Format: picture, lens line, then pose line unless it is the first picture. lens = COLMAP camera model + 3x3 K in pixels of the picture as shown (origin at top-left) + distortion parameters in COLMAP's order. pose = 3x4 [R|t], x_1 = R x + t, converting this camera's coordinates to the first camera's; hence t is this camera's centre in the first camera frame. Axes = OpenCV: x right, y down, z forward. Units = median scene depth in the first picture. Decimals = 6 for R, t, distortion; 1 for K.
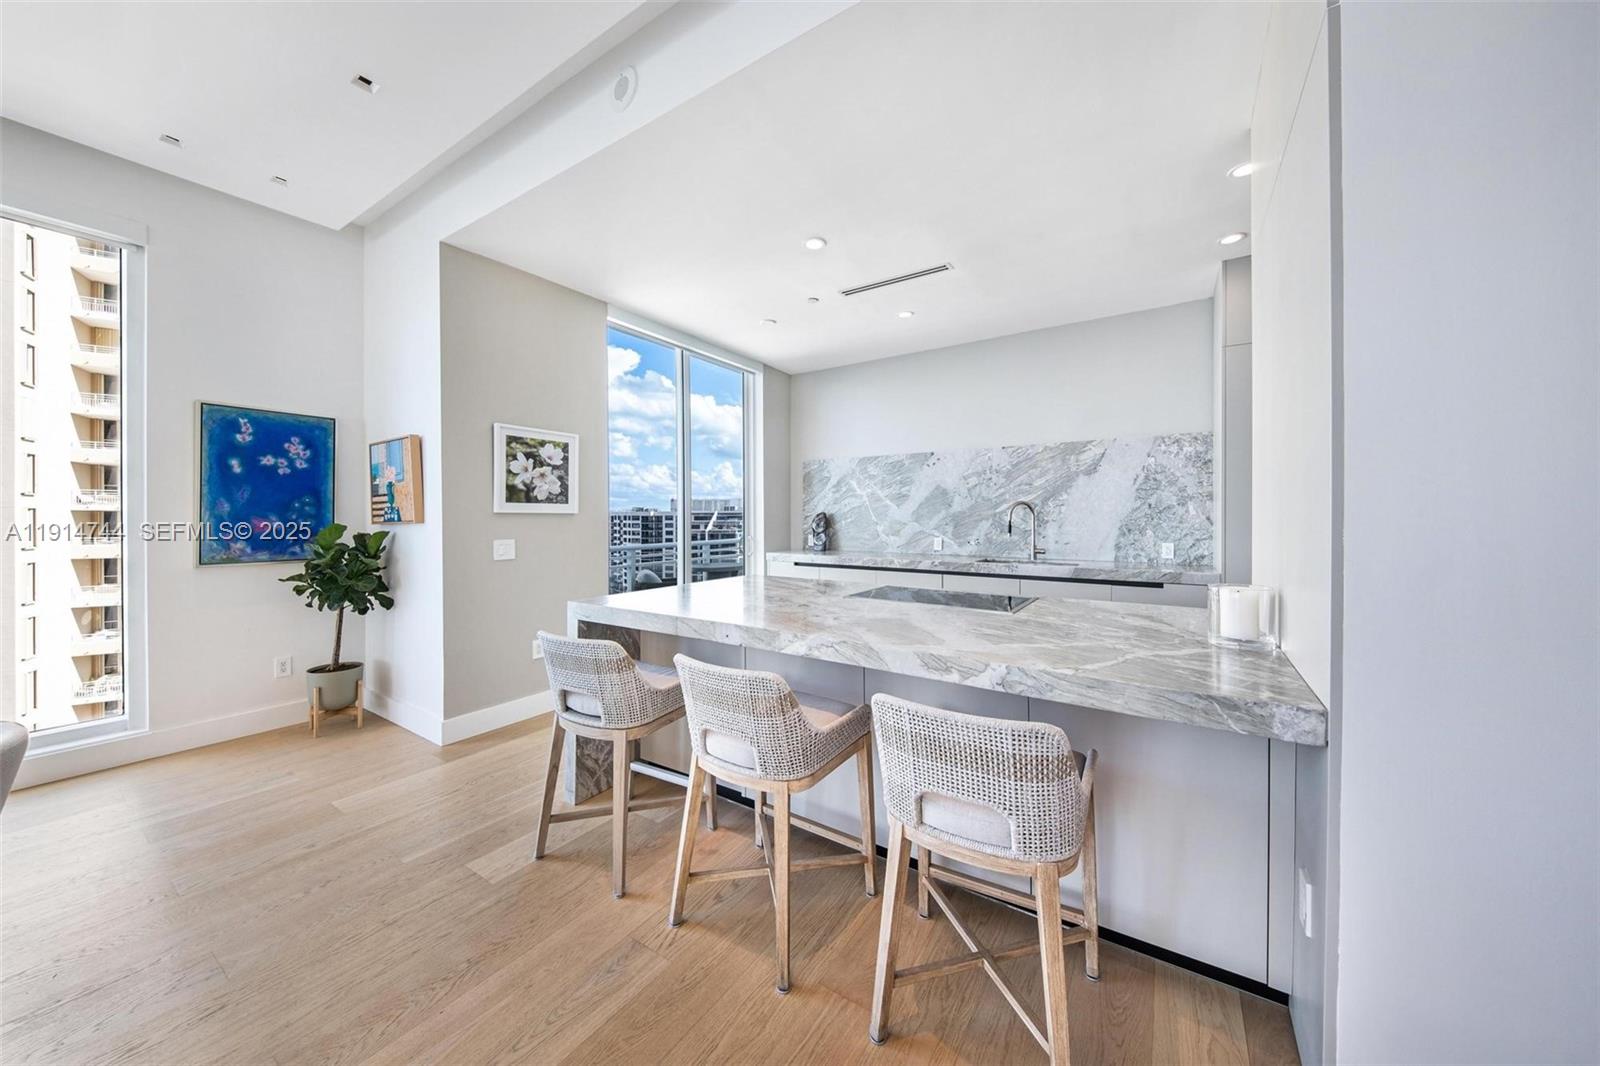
lens RADIAL K [[556.4, 0, 782.7], [0, 556.4, 517.3], [0, 0, 1]] dist [0.017778, -0.004571]
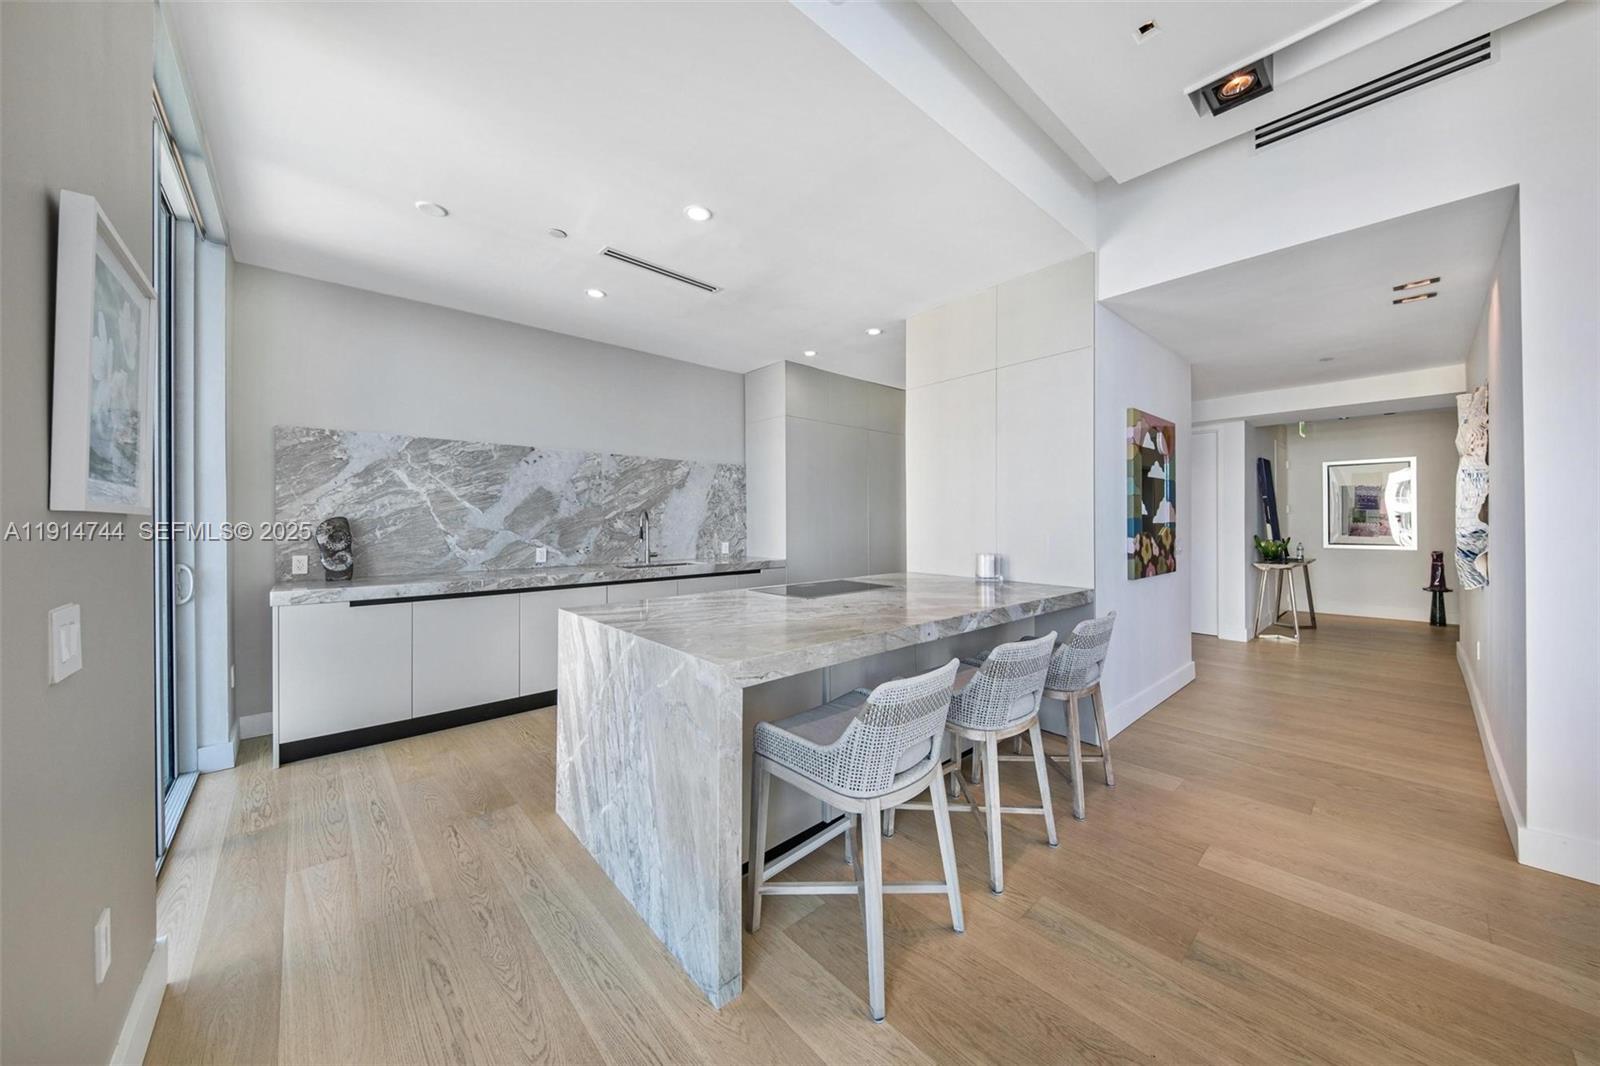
lens RADIAL K [[556.4, 0, 817.3], [0, 556.4, 524.0], [0, 0, 1]] dist [0.017778, -0.004571]
pose [[0.191578, -0.002204, 0.981475, -0.524244], [0.002495, 0.999995, 0.001758, -0.000837], [-0.981474, 0.002112, 0.191583, 0.442069]]
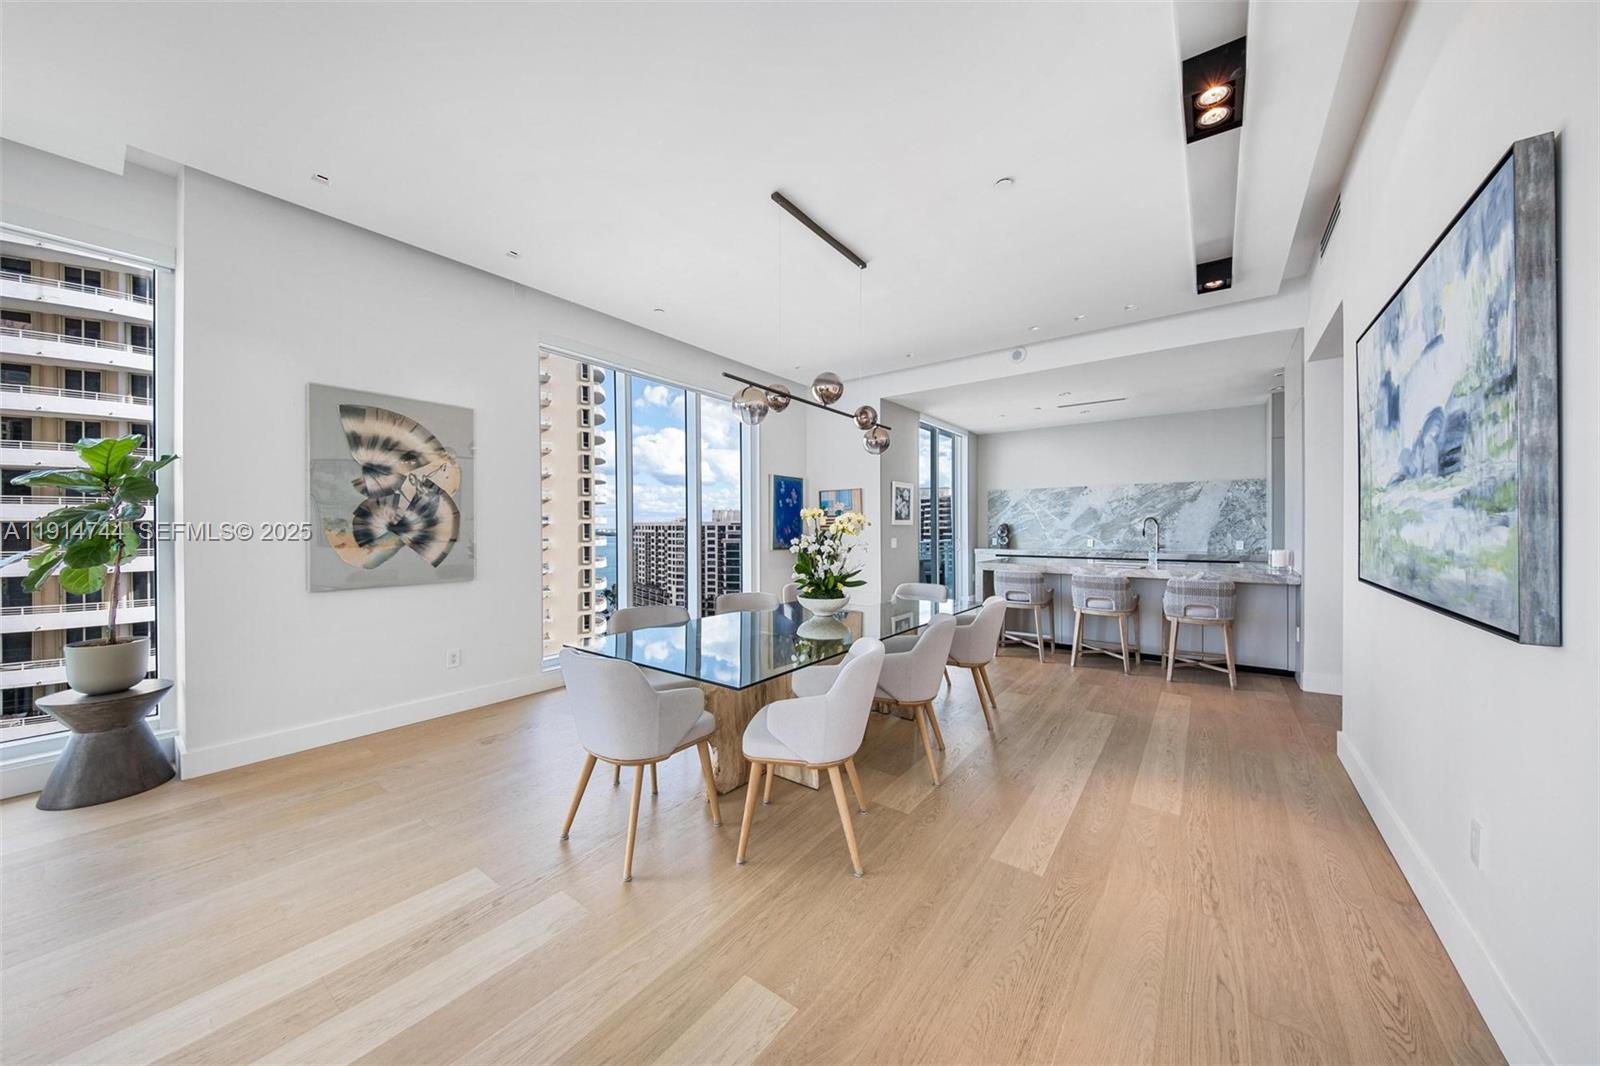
lens RADIAL K [[556.4, 0, 798.0], [0, 556.4, 512.6], [0, 0, 1]] dist [0.017778, -0.004571]
pose [[0.999665, -0.003988, -0.025573, -0.571314], [0.003335, 0.999669, -0.025502, -0.002333], [0.025666, 0.025409, 0.999348, -0.706639]]
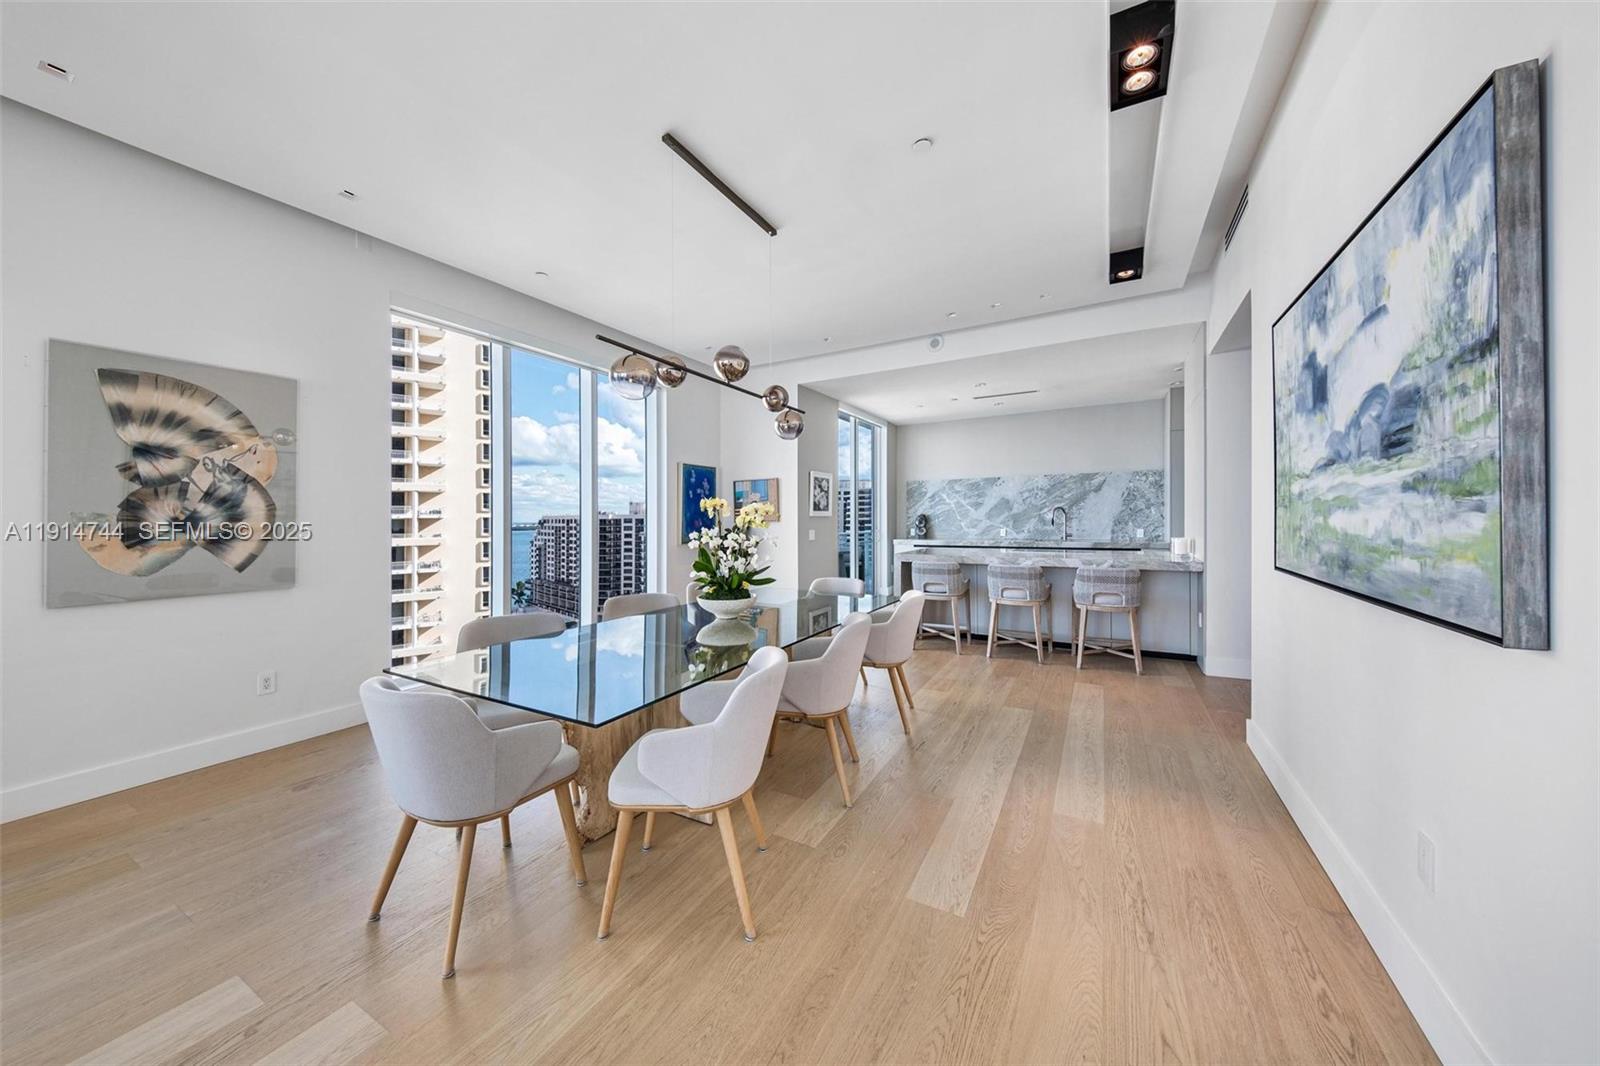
lens RADIAL K [[556.4, 0, 764.6], [0, 556.4, 521.6], [0, 0, 1]] dist [0.017778, -0.004571]
pose [[0.998483, -0.011240, 0.053895, -0.558963], [0.010964, 0.999925, 0.005426, -0.002192], [-0.053952, -0.004827, 0.998532, -0.668889]]
